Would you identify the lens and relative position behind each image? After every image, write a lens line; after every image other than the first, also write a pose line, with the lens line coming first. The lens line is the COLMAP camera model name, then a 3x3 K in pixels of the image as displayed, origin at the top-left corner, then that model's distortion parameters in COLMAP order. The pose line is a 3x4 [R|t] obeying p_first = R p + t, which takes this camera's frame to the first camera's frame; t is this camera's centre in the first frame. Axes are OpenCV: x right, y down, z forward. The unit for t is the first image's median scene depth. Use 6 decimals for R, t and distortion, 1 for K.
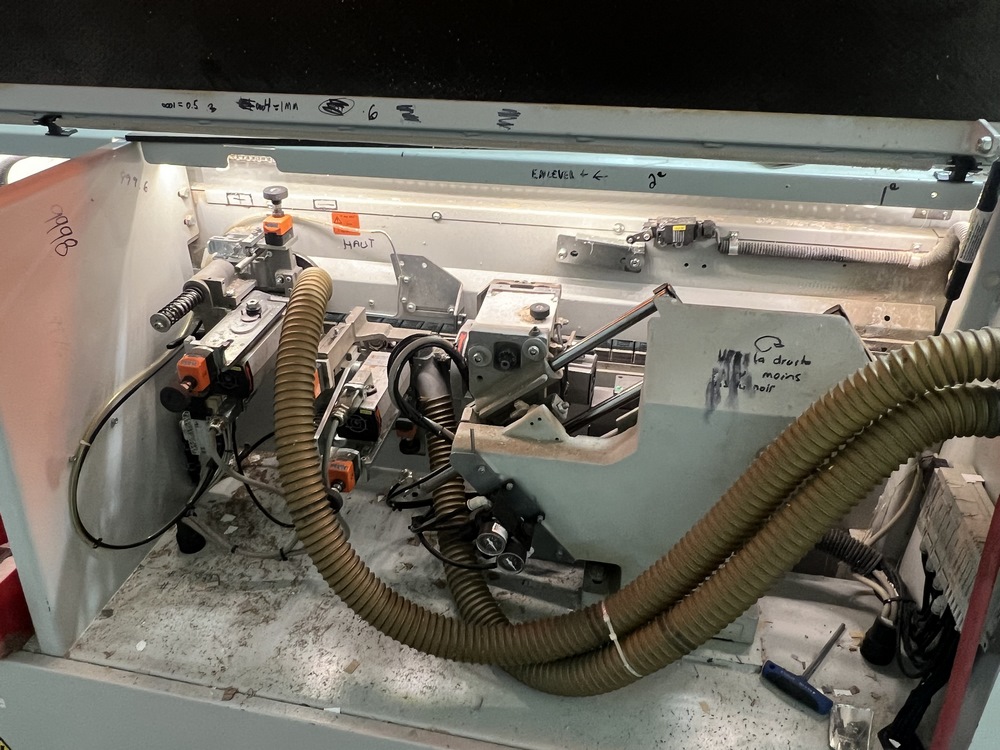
lens RADIAL K [[804.3, 0, 499.4], [0, 804.3, 384.9], [0, 0, 1]] dist [0.010210, -0.010108]
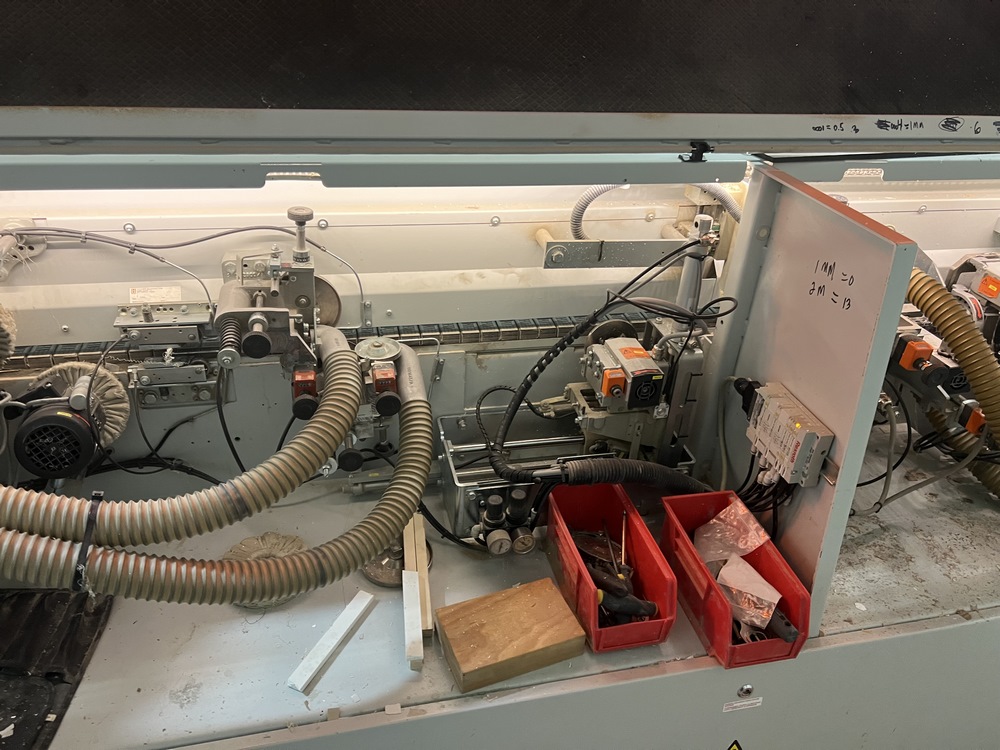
lens RADIAL K [[745.1, 0, 504.0], [0, 745.1, 382.6], [0, 0, 1]] dist [0.041127, -0.051567]
pose [[0.893553, -0.178516, 0.411940, -1.296434], [0.169246, 0.983793, 0.059214, -0.137220], [-0.415835, 0.016809, 0.909285, 0.245157]]
